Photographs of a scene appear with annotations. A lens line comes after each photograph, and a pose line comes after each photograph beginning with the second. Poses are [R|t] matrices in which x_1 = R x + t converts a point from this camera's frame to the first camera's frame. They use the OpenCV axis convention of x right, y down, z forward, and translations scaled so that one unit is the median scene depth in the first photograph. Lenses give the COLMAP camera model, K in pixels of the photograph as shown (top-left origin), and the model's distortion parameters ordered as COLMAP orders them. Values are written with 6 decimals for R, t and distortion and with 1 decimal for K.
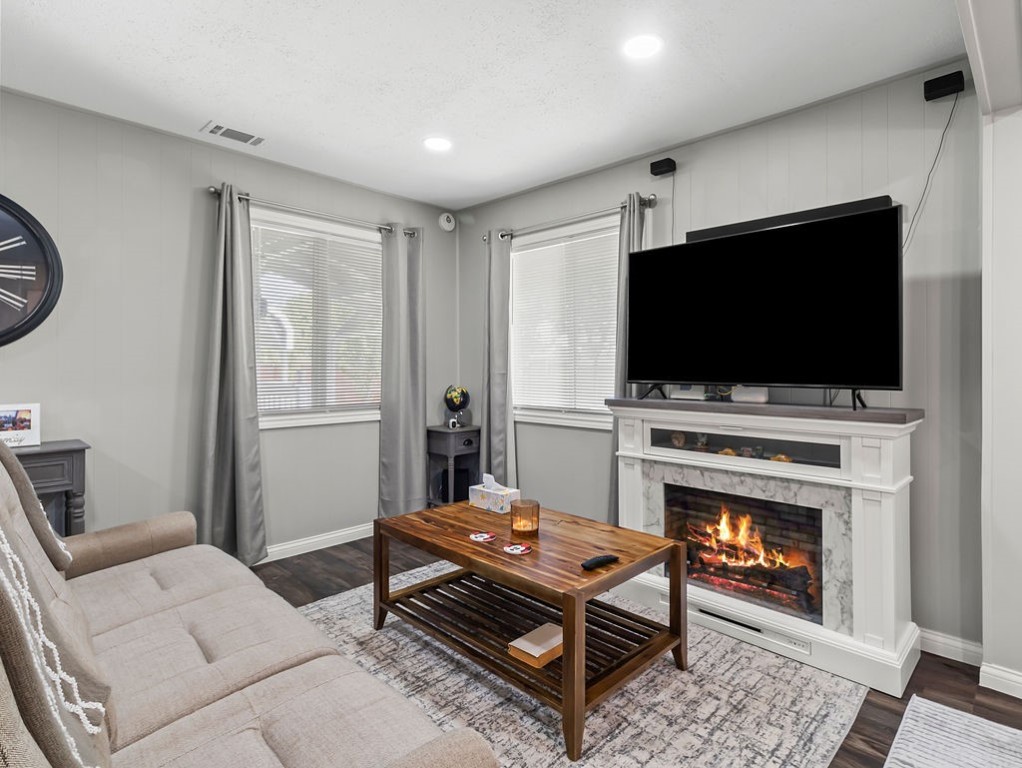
lens RADIAL K [[531.8, 0, 526.9], [0, 531.8, 365.7], [0, 0, 1]] dist [0.007519, -0.000241]
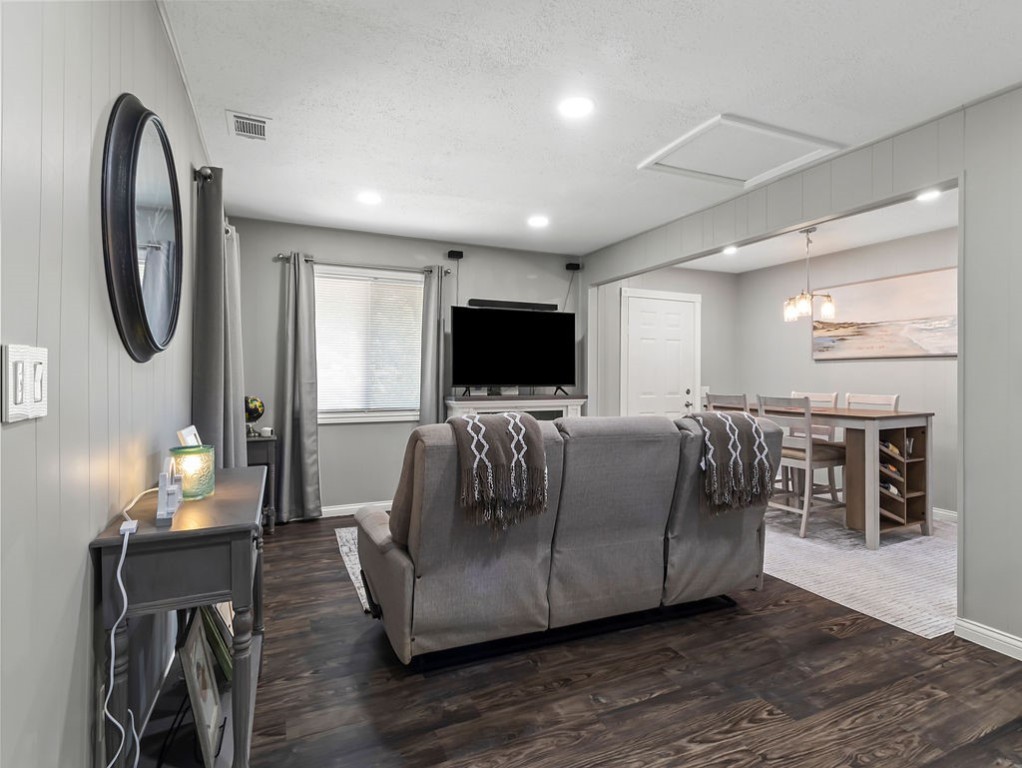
lens RADIAL K [[531.8, 0, 517.9], [0, 531.8, 378.2], [0, 0, 1]] dist [0.007519, -0.000241]
pose [[0.368928, -0.004286, 0.929448, -1.289930], [-0.005046, 0.999965, 0.006614, -0.006543], [-0.929444, -0.007130, 0.368894, 0.233765]]
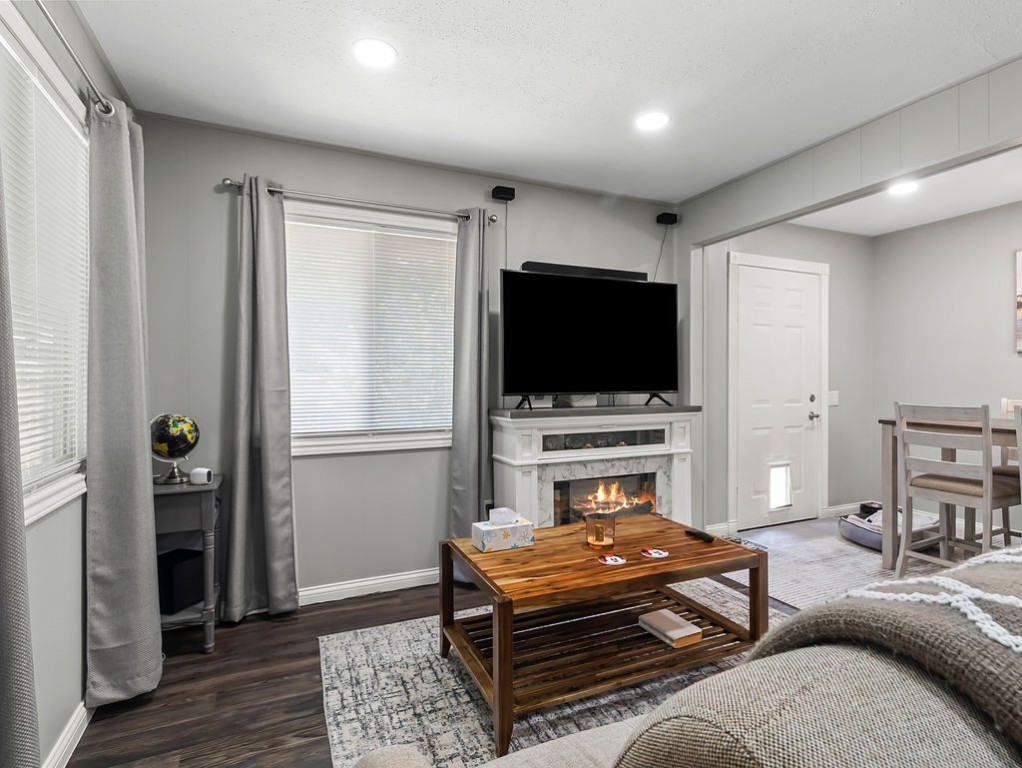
lens RADIAL K [[531.8, 0, 514.3], [0, 531.8, 382.0], [0, 0, 1]] dist [0.007519, -0.000241]
pose [[0.376242, -0.008969, 0.926478, -0.792600], [0.000416, 0.999955, 0.009511, -0.004116], [-0.926521, -0.003193, 0.376228, 0.621358]]
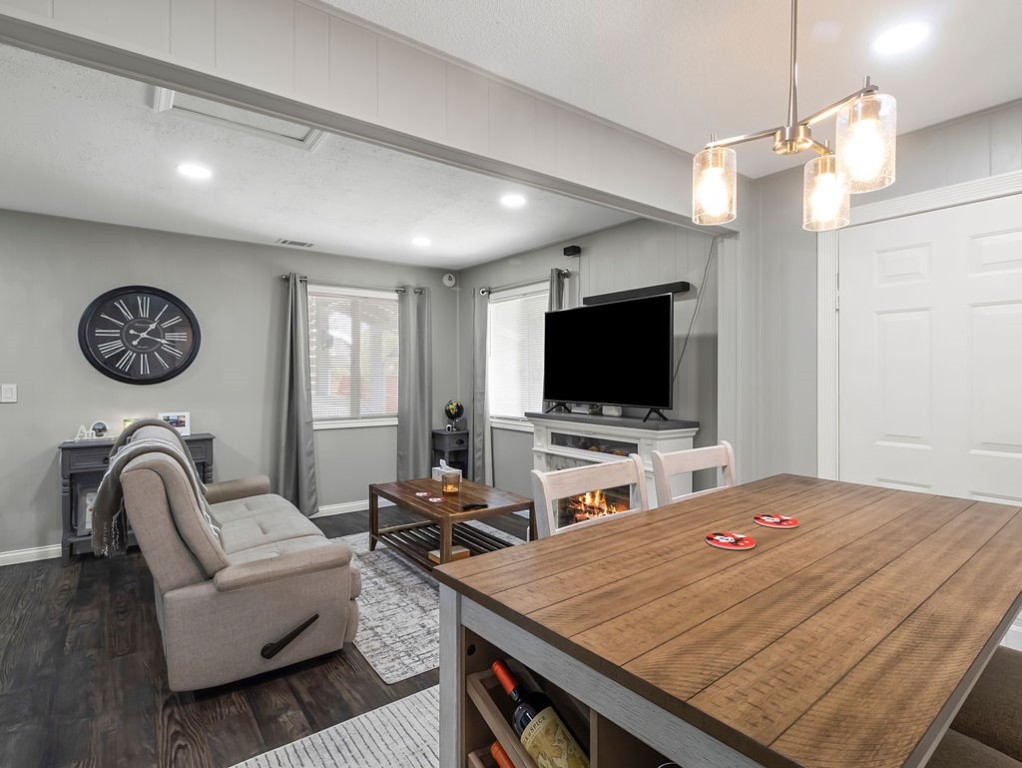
lens RADIAL K [[531.8, 0, 525.6], [0, 531.8, 377.5], [0, 0, 1]] dist [0.007519, -0.000241]
pose [[0.987129, -0.000558, -0.159927, 0.389632], [0.001668, 0.999975, 0.006807, -0.045127], [0.159919, -0.006986, 0.987105, -0.468710]]
